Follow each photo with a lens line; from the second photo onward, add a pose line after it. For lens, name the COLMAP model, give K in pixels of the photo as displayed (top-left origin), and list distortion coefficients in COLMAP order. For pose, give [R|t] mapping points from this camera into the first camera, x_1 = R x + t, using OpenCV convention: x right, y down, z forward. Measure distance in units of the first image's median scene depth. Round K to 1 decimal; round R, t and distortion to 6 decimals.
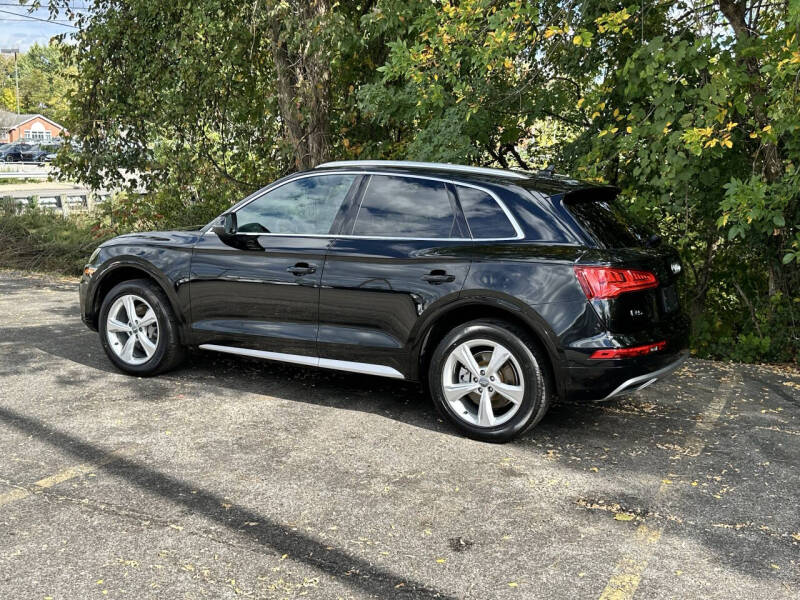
lens RADIAL K [[830.5, 0, 396.9], [0, 830.5, 298.7], [0, 0, 1]] dist [0.214209, -0.483077]
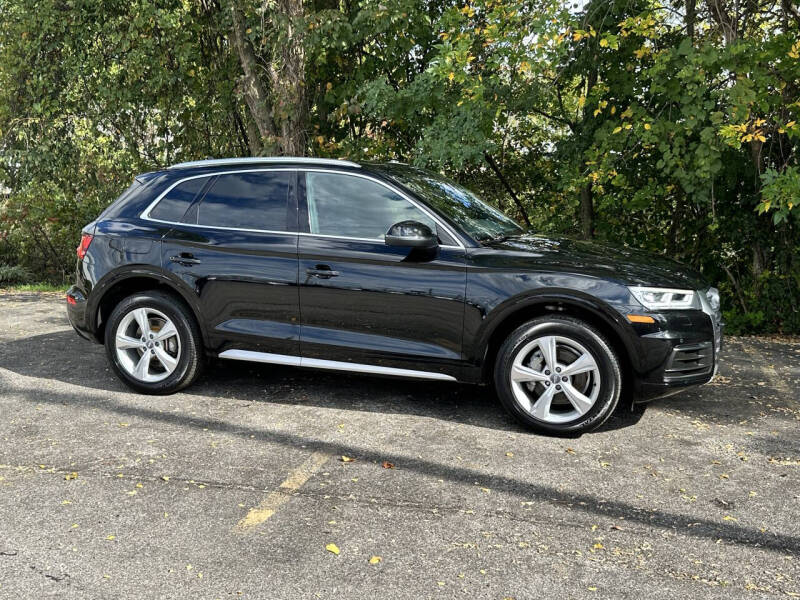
lens RADIAL K [[844.4, 0, 398.8], [0, 844.4, 301.9], [0, 0, 1]] dist [0.222508, -0.511025]
pose [[0.978064, -0.049738, 0.202281, -0.404055], [0.047917, 0.998755, 0.013895, -0.008736], [-0.202720, -0.003897, 0.979229, -0.022275]]
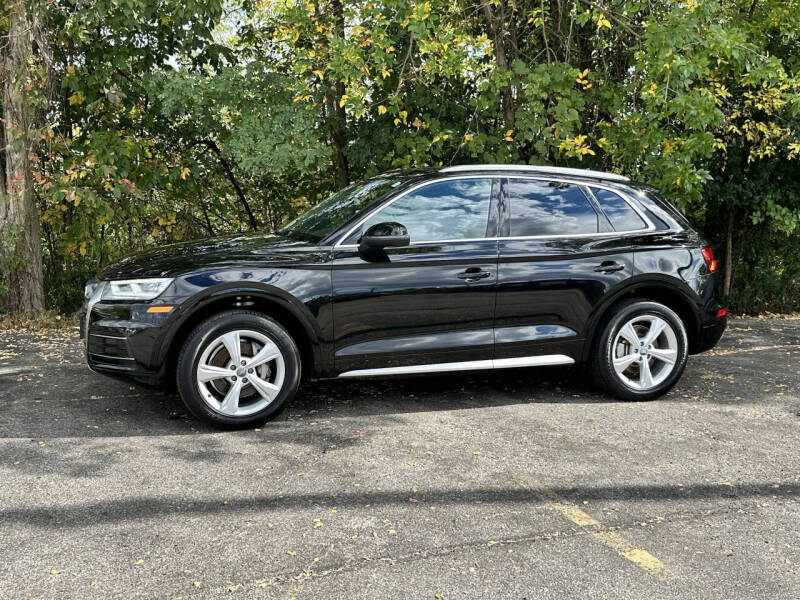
lens RADIAL K [[830.5, 0, 396.9], [0, 830.5, 298.7], [0, 0, 1]] dist [0.214209, -0.483077]
pose [[0.675054, -0.114241, 0.728870, -0.995818], [0.107111, 0.992647, 0.056382, -0.079550], [-0.729952, 0.040009, 0.682326, 0.431989]]
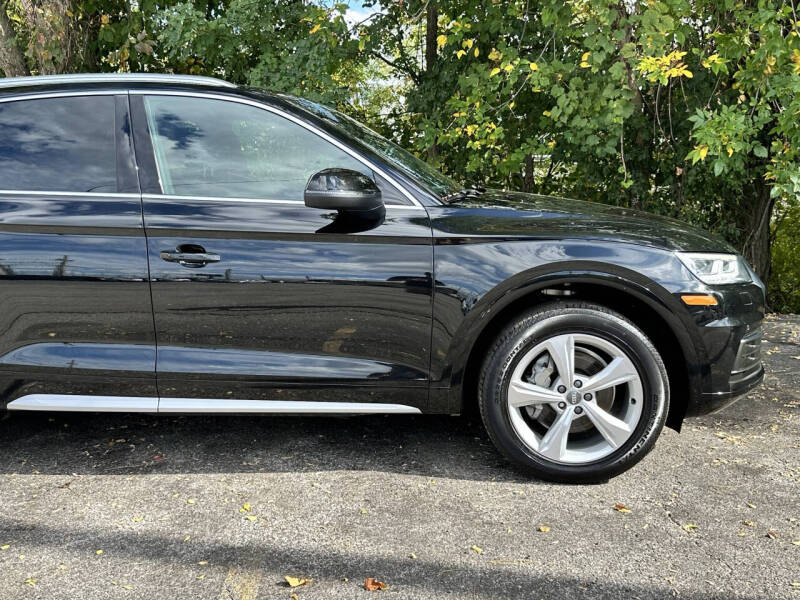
lens RADIAL K [[844.4, 0, 398.8], [0, 844.4, 301.9], [0, 0, 1]] dist [0.222508, -0.511025]
pose [[0.877877, -0.113855, 0.465155, -0.450853], [0.102012, 0.993493, 0.050652, -0.018541], [-0.467895, 0.002985, 0.883779, 0.397329]]
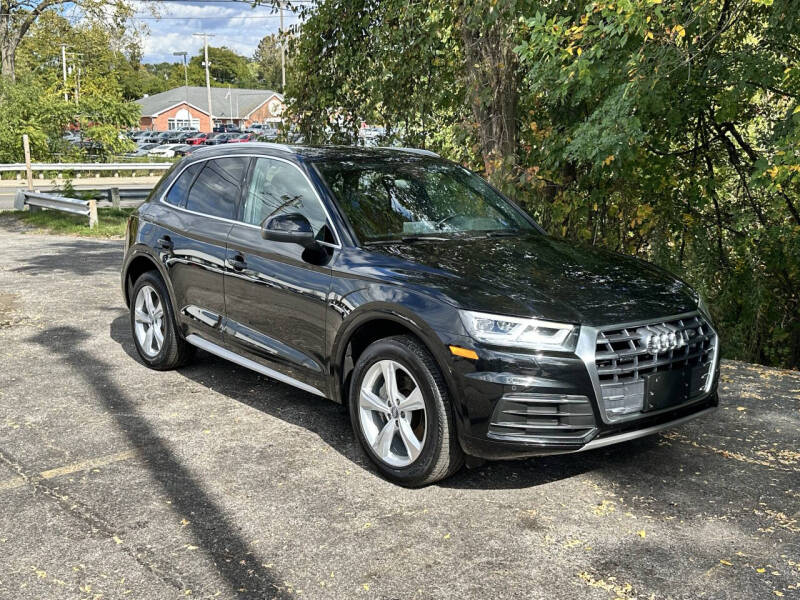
lens RADIAL K [[844.4, 0, 398.8], [0, 844.4, 301.9], [0, 0, 1]] dist [0.222508, -0.511025]
pose [[0.944348, 0.048203, -0.325397, 0.249224], [-0.042661, 0.998798, 0.024151, -0.023773], [0.326170, -0.008925, 0.945269, 0.143713]]
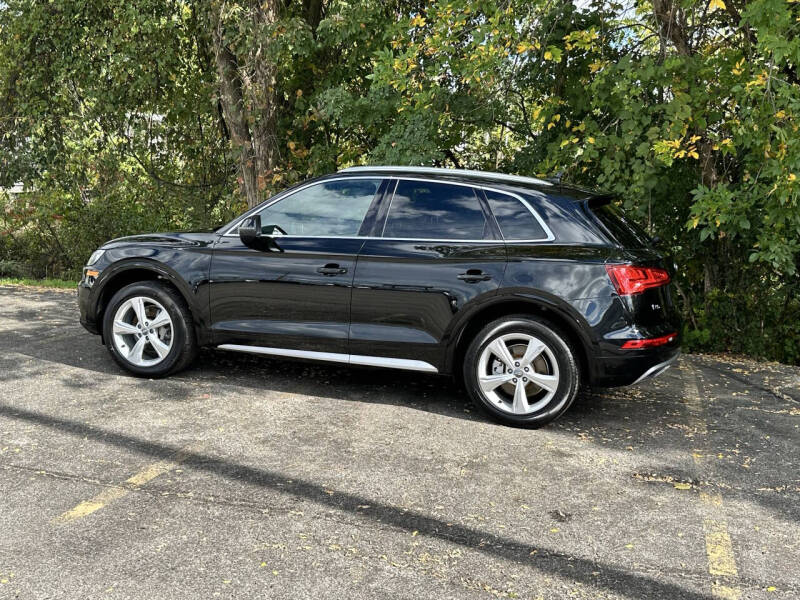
lens RADIAL K [[830.5, 0, 396.9], [0, 830.5, 298.7], [0, 0, 1]] dist [0.214209, -0.483077]
pose [[0.986742, -0.011241, 0.161909, -0.224711], [0.011706, 0.999930, -0.001918, 0.004276], [-0.161877, 0.003788, 0.986804, -0.042503]]
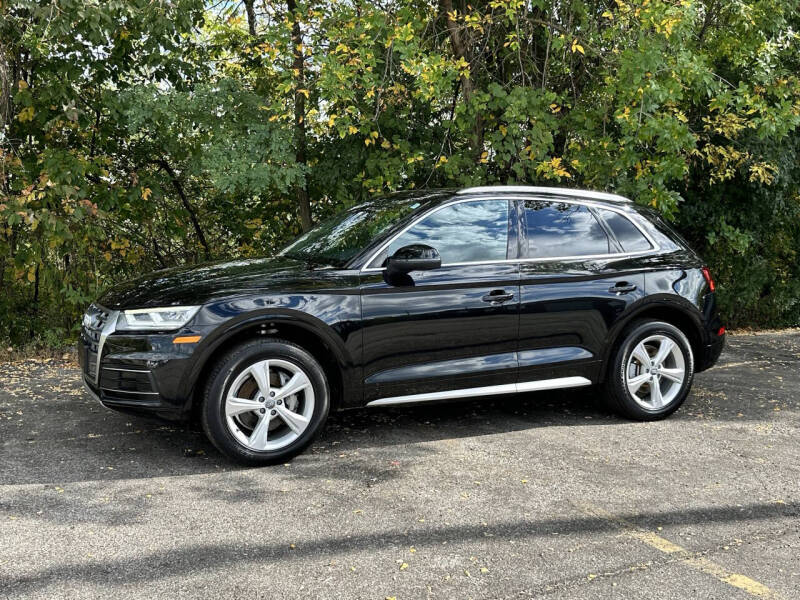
lens RADIAL K [[830.5, 0, 396.9], [0, 830.5, 298.7], [0, 0, 1]] dist [0.214209, -0.483077]
pose [[0.581263, -0.105319, 0.806871, -1.071223], [0.117047, 0.992098, 0.045176, -0.100392], [-0.805254, 0.068183, 0.588997, 0.574178]]
